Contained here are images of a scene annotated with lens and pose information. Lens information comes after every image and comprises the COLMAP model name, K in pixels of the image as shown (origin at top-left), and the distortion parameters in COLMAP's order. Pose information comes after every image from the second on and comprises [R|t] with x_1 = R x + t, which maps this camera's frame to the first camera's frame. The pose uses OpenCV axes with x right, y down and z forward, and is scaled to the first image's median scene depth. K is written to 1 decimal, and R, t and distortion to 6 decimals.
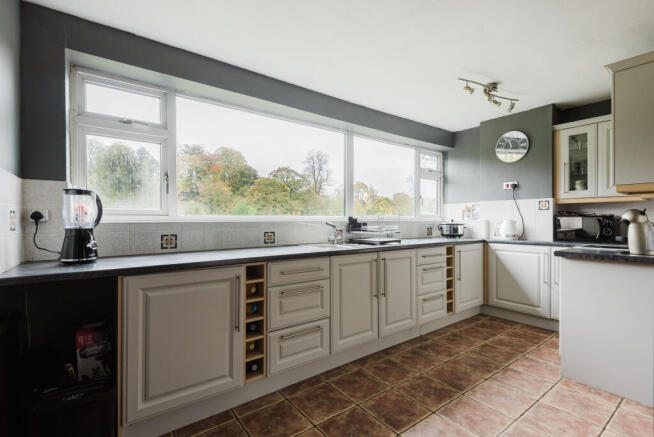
lens RADIAL K [[296.3, 0, 322.9], [0, 296.3, 219.9], [0, 0, 1]] dist [0.011064, -0.008182]
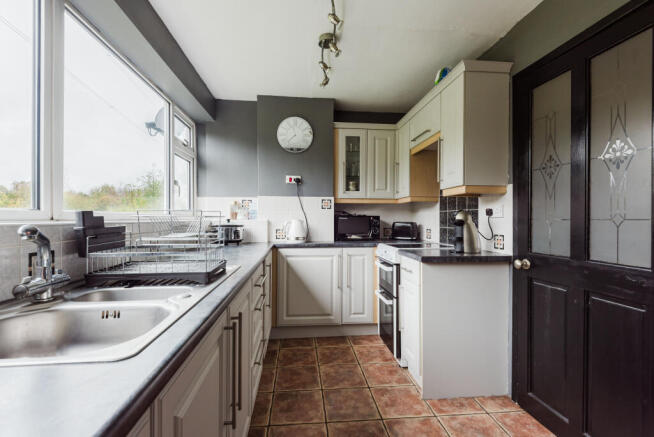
lens RADIAL K [[296.3, 0, 333.3], [0, 296.3, 218.4], [0, 0, 1]] dist [0.011064, -0.008182]
pose [[0.506468, 0.003918, 0.862250, -0.057449], [-0.004396, 0.999988, -0.001962, -0.002429], [-0.862248, -0.002796, 0.506479, 0.519405]]
